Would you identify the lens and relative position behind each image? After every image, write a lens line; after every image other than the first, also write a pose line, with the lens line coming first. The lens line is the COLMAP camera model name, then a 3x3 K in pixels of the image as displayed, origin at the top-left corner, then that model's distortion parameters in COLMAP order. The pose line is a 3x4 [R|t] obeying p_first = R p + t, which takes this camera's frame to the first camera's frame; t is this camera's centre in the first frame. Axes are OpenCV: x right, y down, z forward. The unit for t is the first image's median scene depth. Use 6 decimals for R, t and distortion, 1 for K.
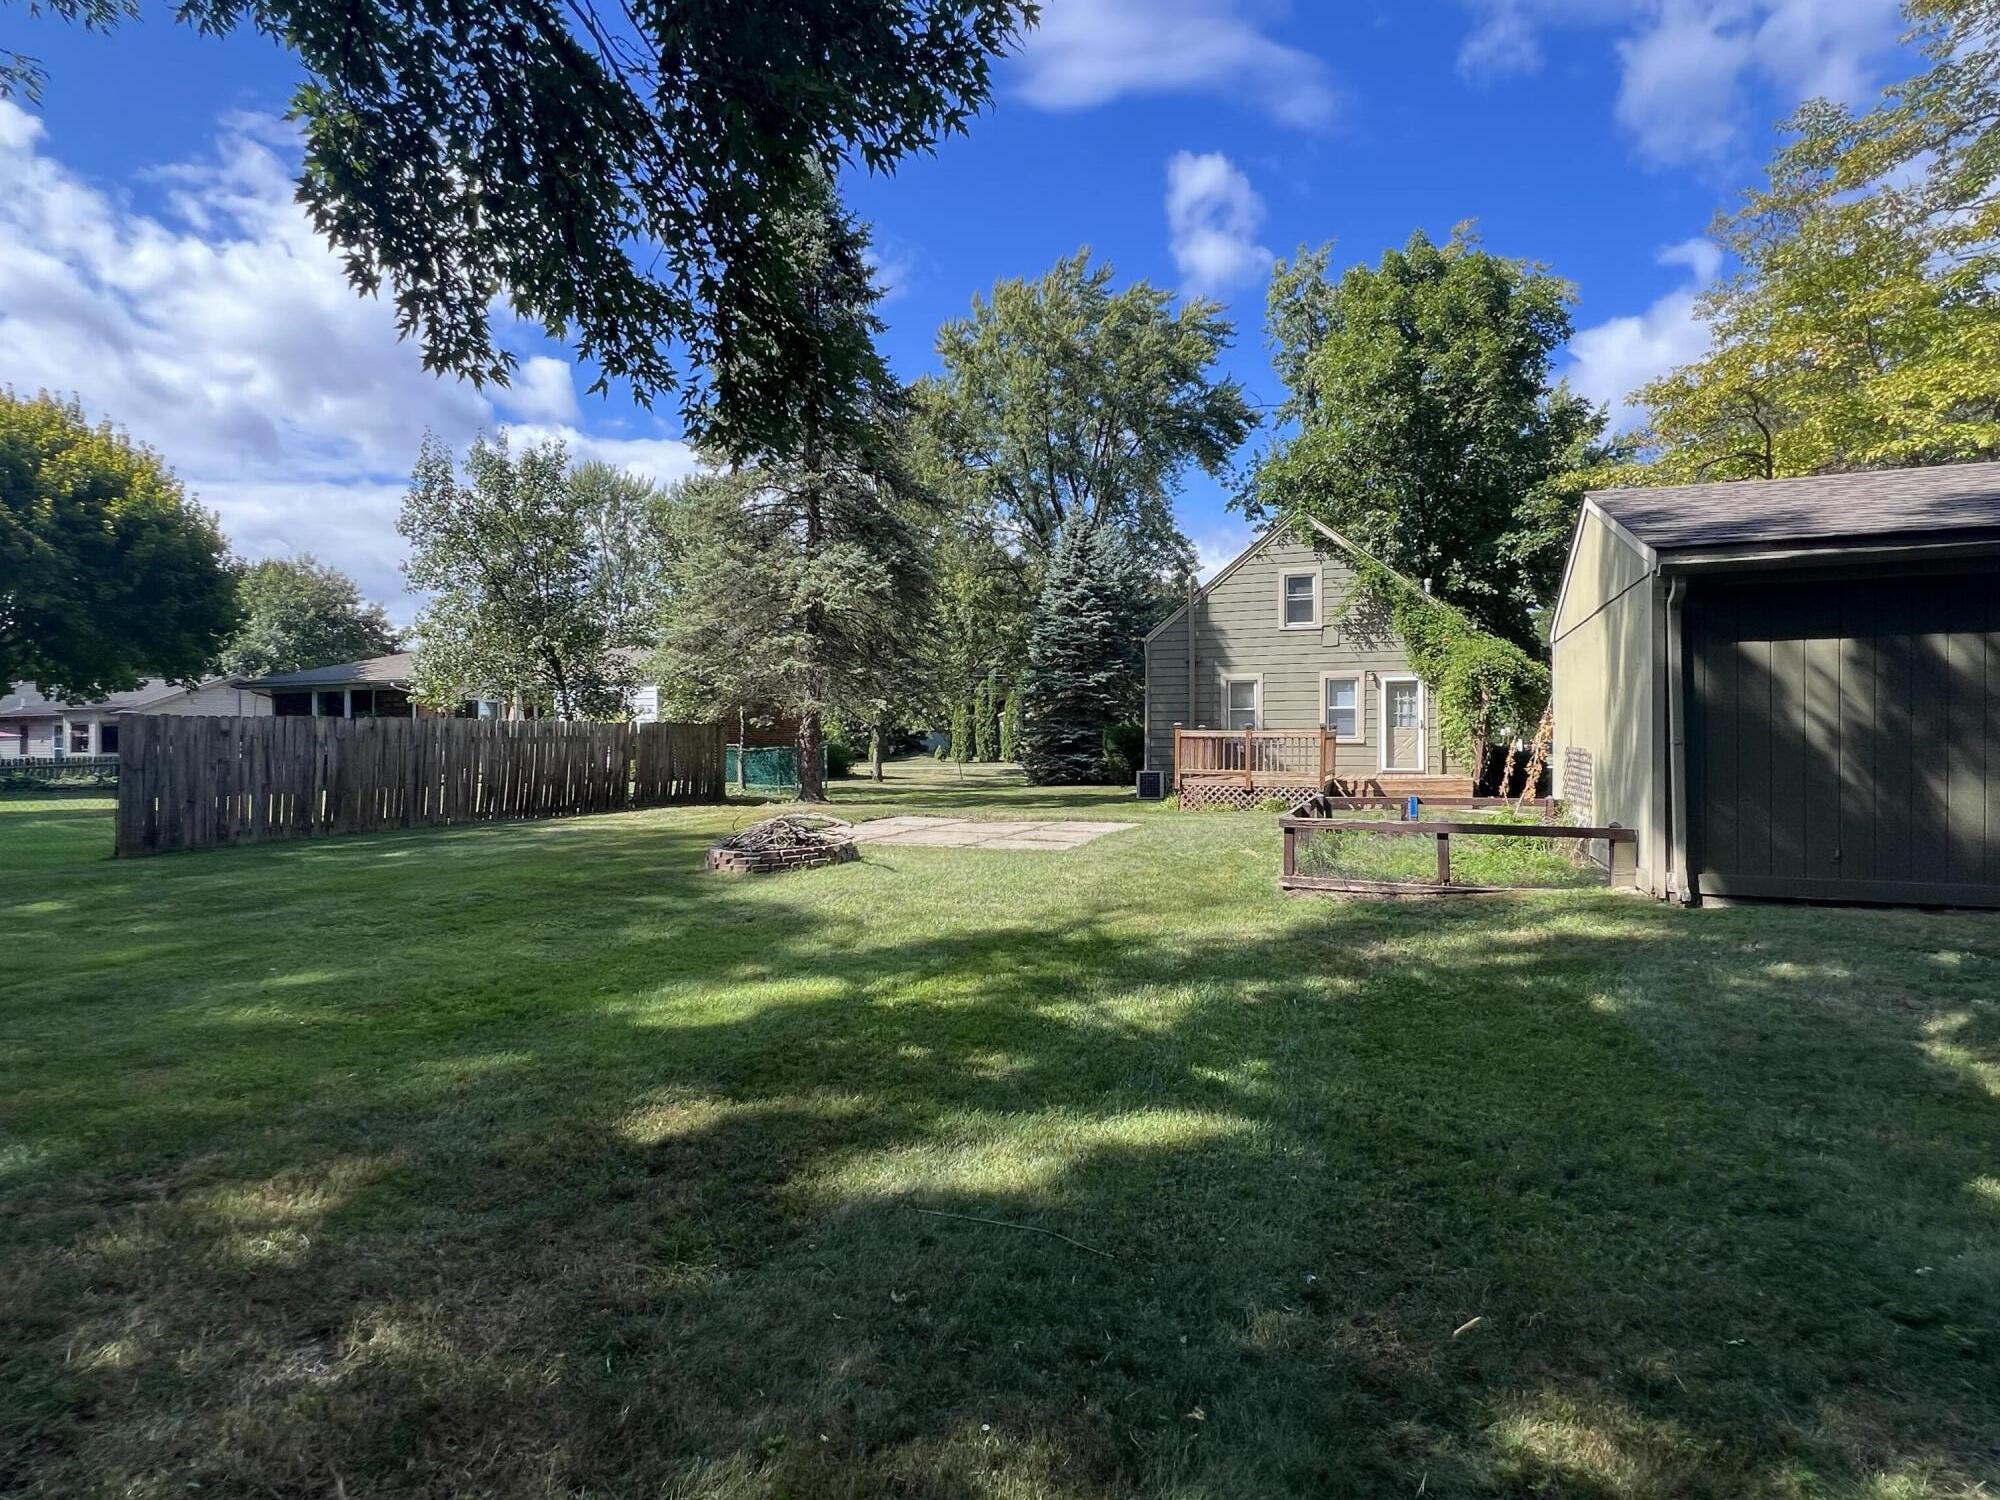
lens RADIAL K [[1059.3, 0, 1001.6], [0, 1059.3, 749.3], [0, 0, 1]] dist [0.005130, 0.000454]
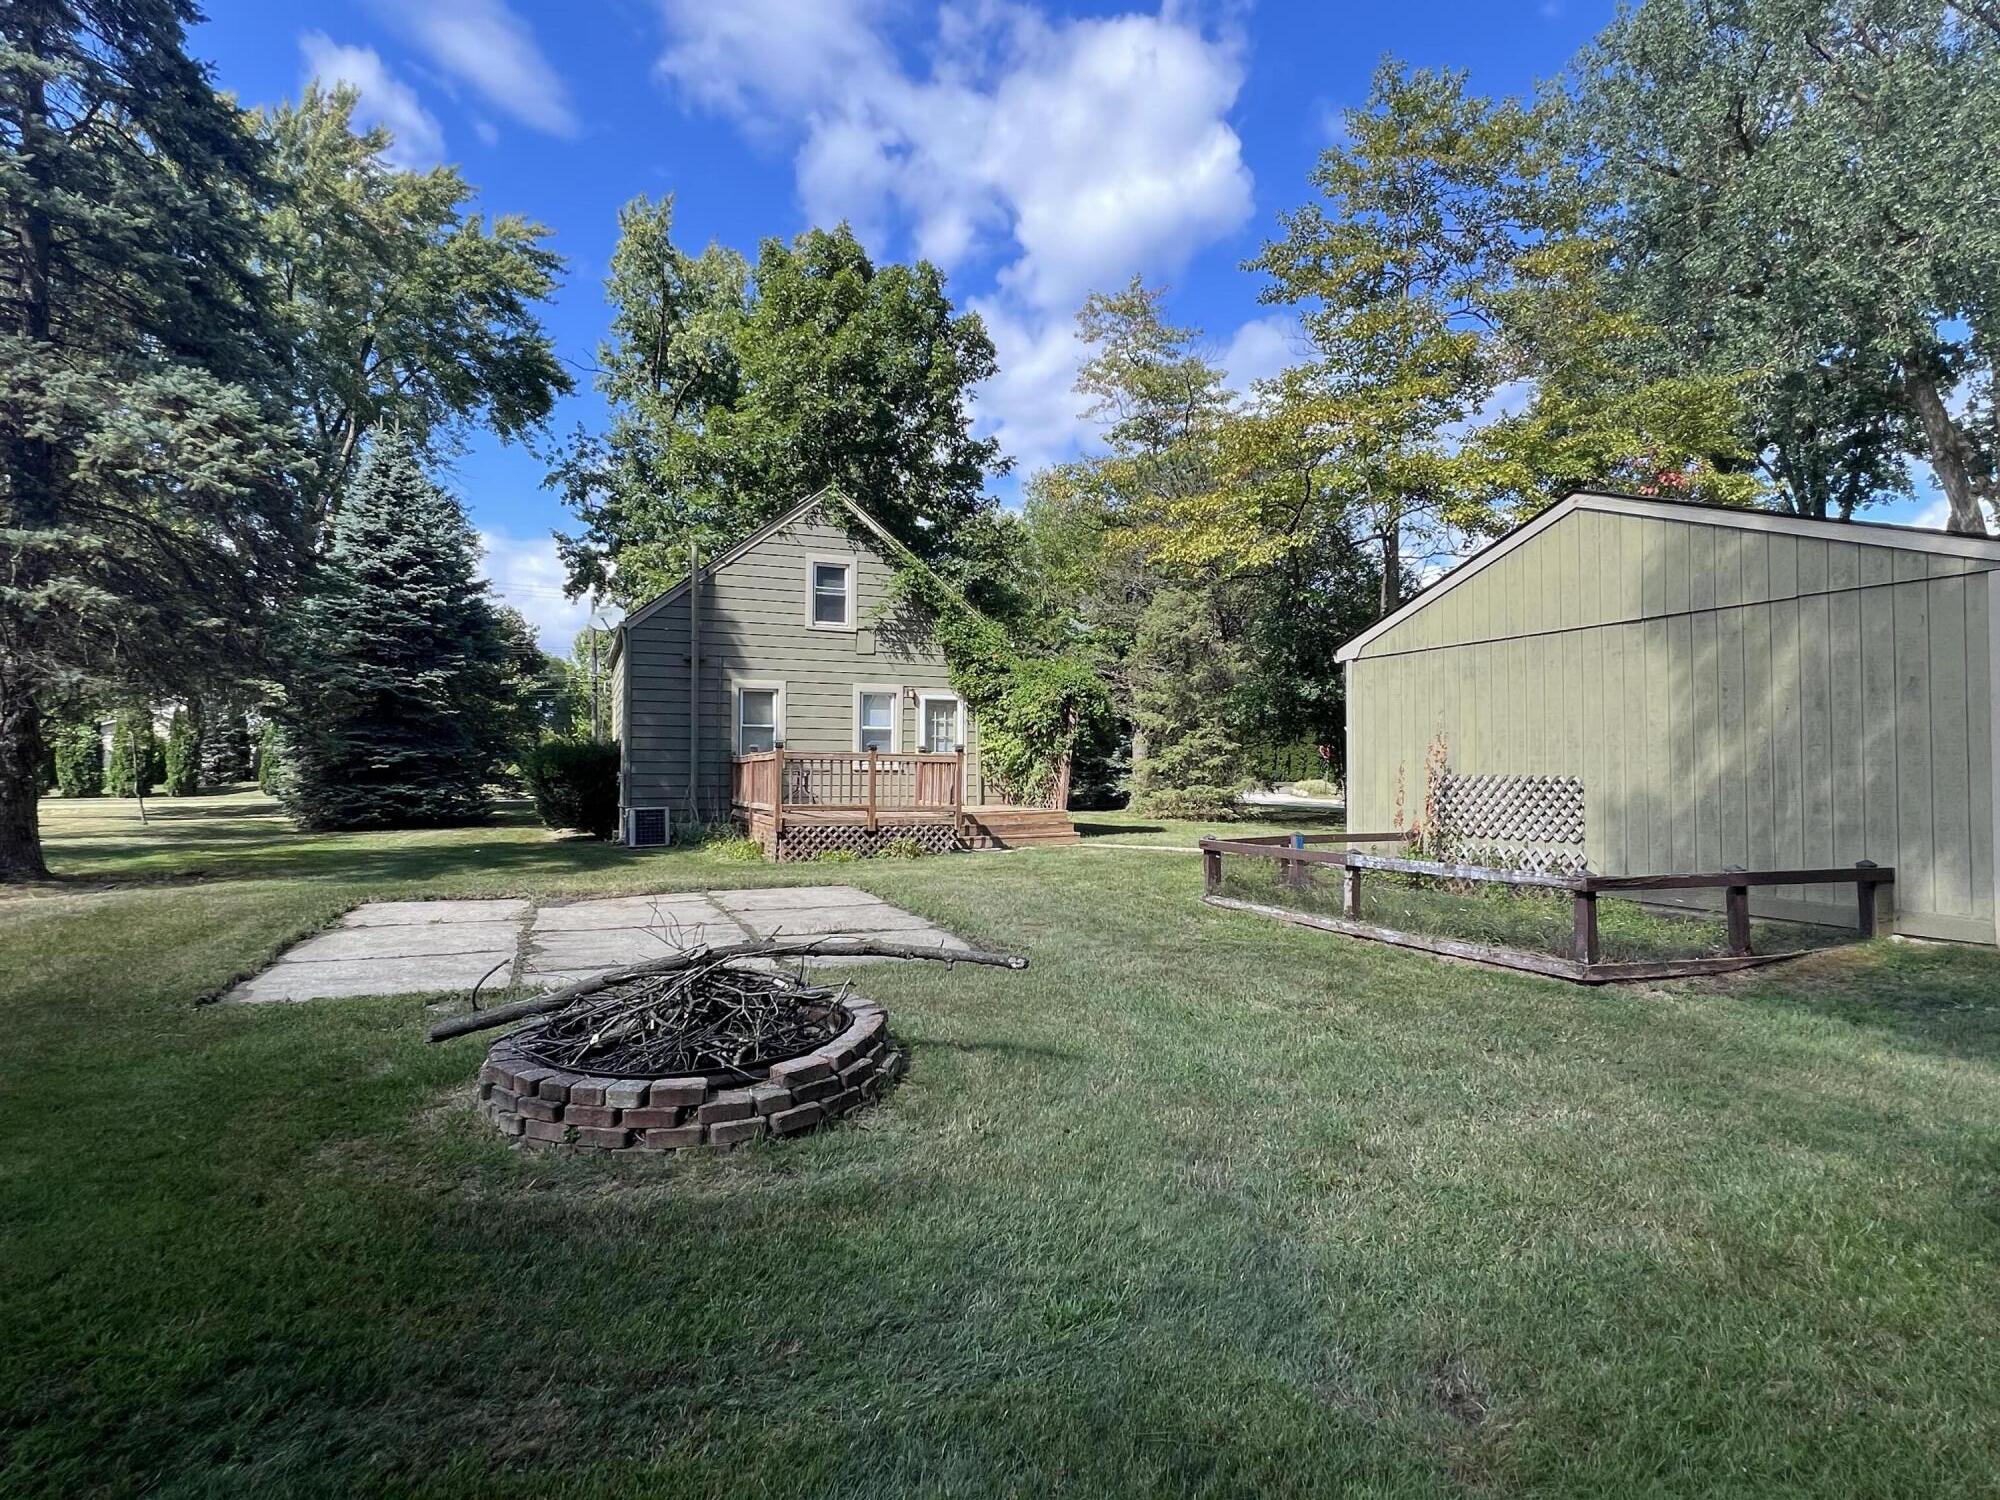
lens RADIAL K [[1059.3, 0, 999.7], [0, 1059.3, 756.6], [0, 0, 1]] dist [0.005130, 0.000454]
pose [[0.715772, 0.013047, 0.698212, -0.193840], [0.000603, 0.999814, -0.019300, 0.000172], [-0.698334, 0.014235, 0.715630, 0.322448]]
